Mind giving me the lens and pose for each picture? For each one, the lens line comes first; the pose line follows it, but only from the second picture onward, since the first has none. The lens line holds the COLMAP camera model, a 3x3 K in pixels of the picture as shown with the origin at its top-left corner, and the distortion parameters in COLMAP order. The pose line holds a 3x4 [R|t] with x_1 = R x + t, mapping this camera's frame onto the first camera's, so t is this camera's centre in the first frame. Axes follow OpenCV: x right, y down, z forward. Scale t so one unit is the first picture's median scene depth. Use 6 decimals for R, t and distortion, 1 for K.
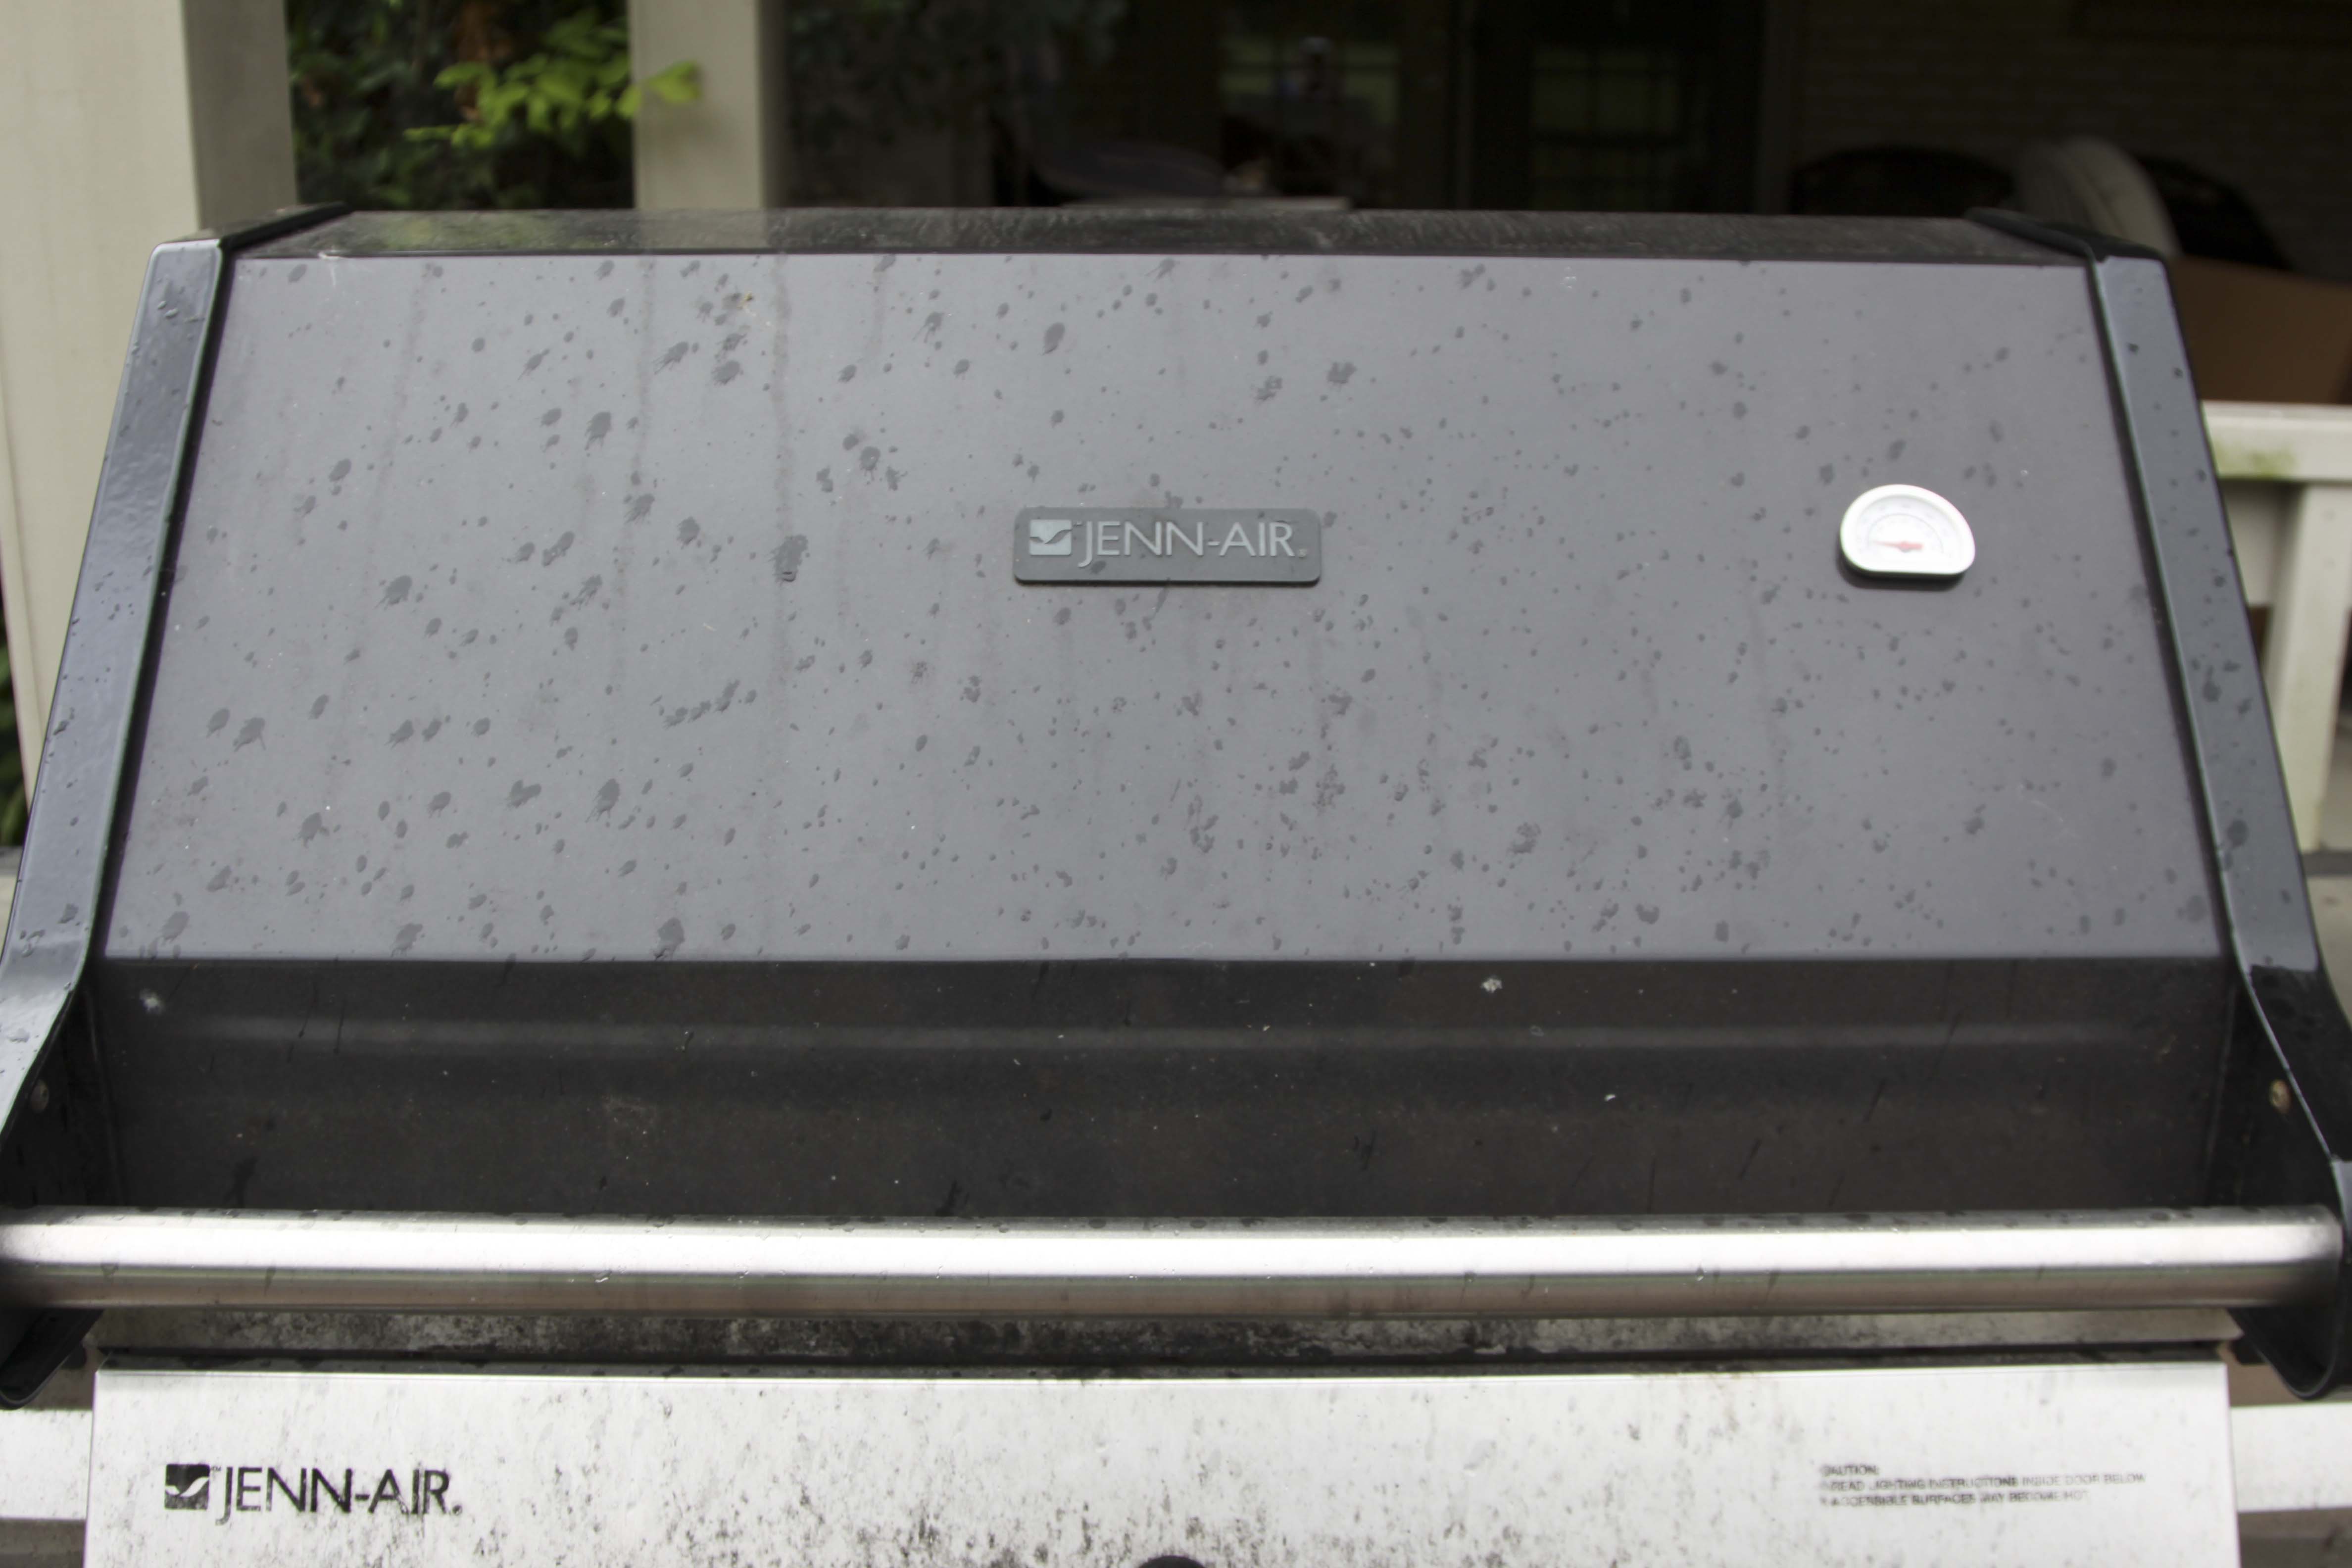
lens RADIAL K [[2481.5, 0, 1179.6], [0, 2481.5, 796.2], [0, 0, 1]] dist [-0.146135, 0.099232]
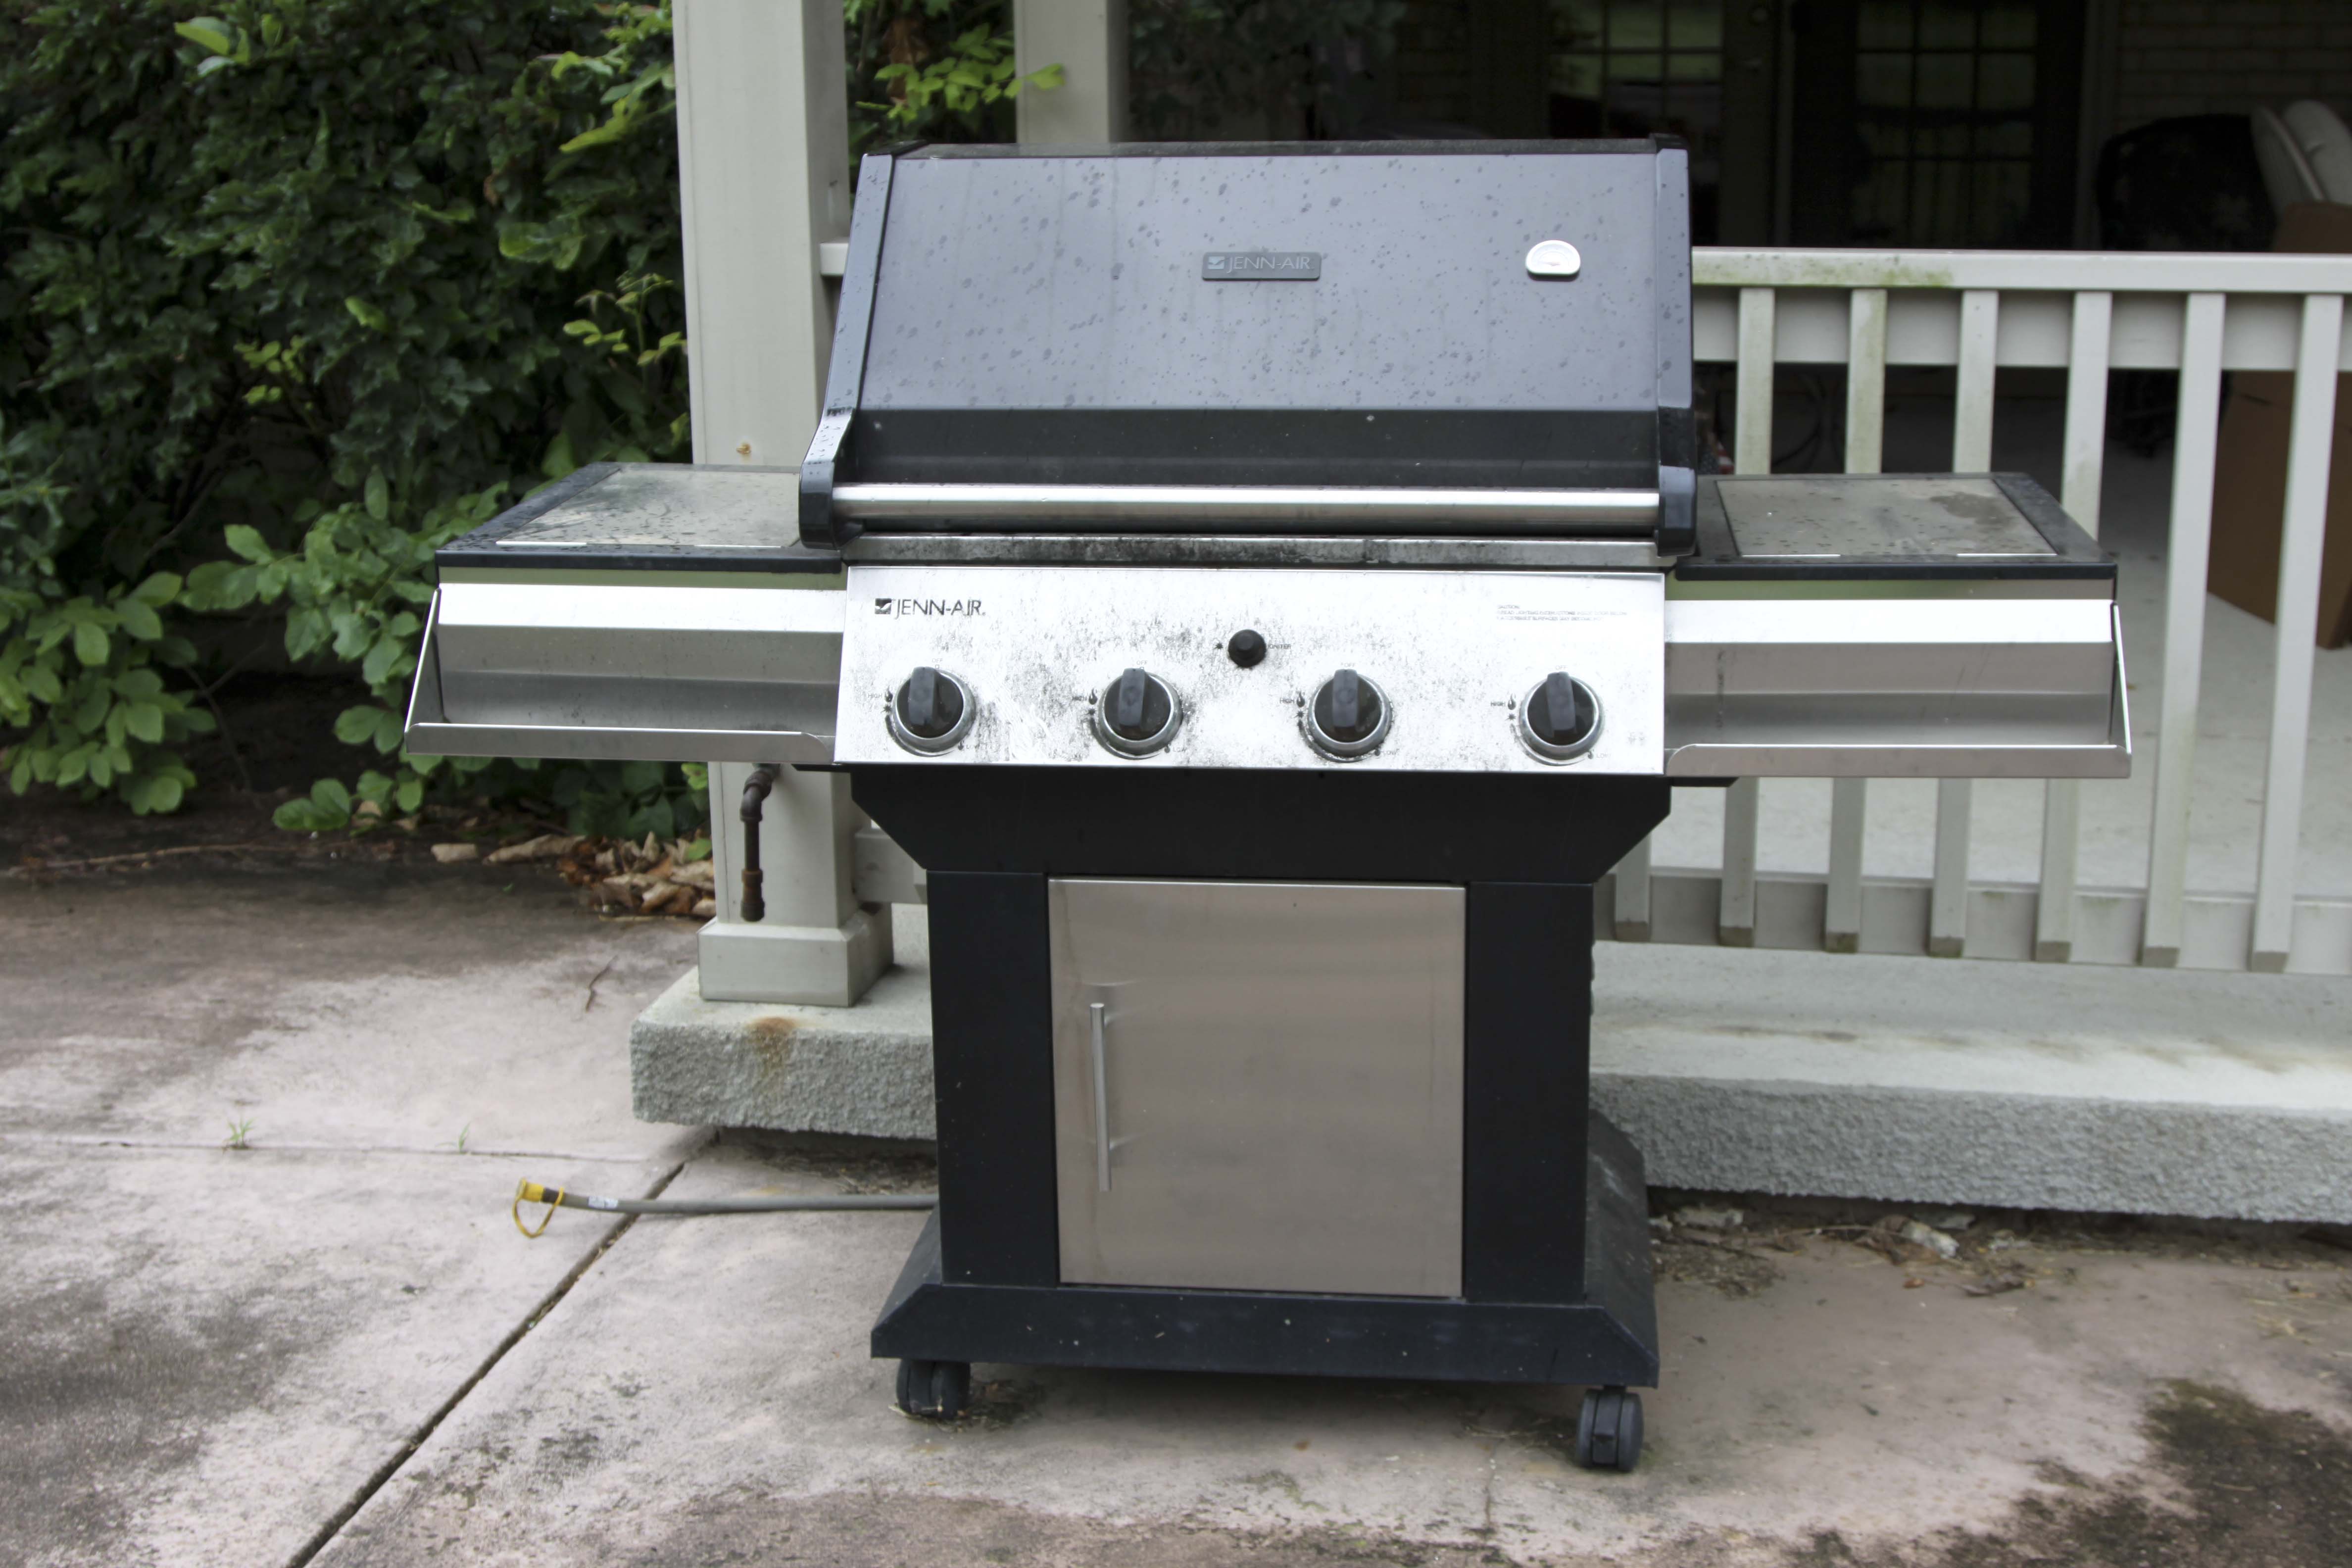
lens RADIAL K [[2932.1, 0, 1176.0], [0, 2932.1, 784.0], [0, 0, 1]] dist [-0.092290, 0.082227]
pose [[0.989789, 0.014786, -0.141771, 0.372049], [-0.020380, 0.999066, -0.038091, 0.596297], [0.141075, 0.040592, 0.989166, -2.151351]]
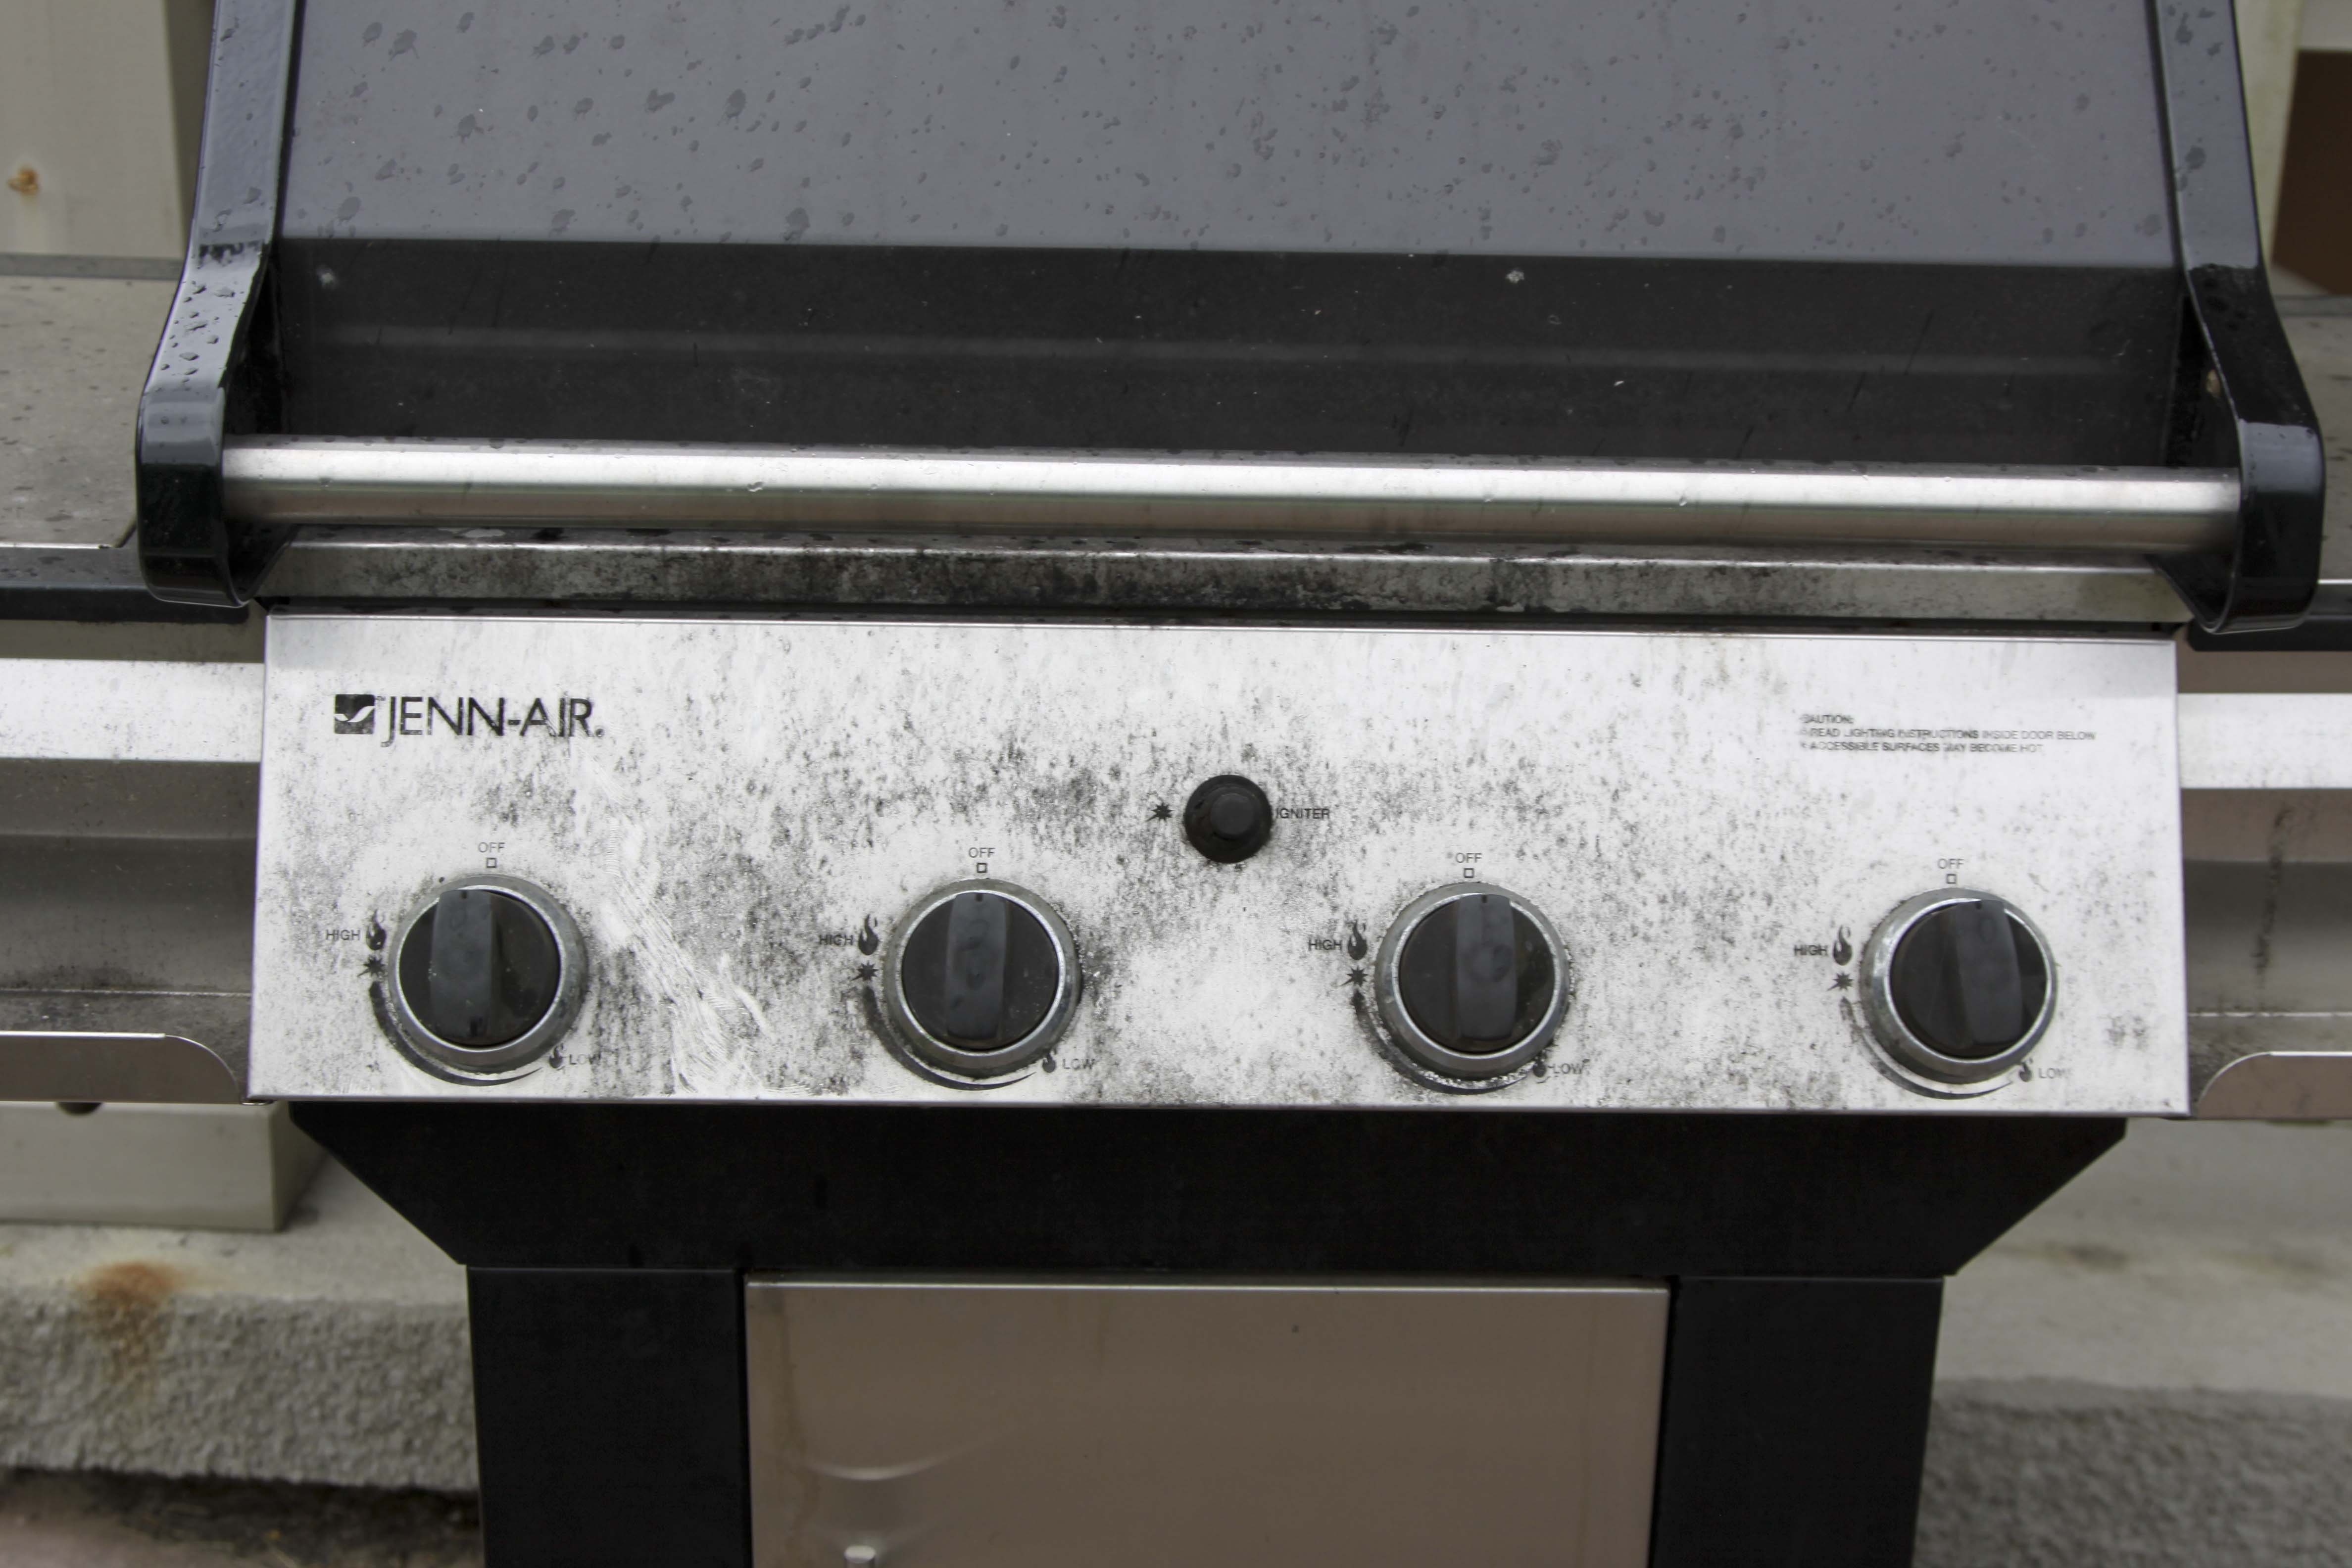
lens RADIAL K [[3552.8, 0, 1185.0], [0, 3552.8, 792.9], [0, 0, 1]] dist [-0.027884, 0.095497]
pose [[0.999881, 0.012082, 0.009595, -0.039340], [-0.012837, 0.996473, 0.082928, 0.179387], [-0.008559, -0.083042, 0.996509, -0.652948]]
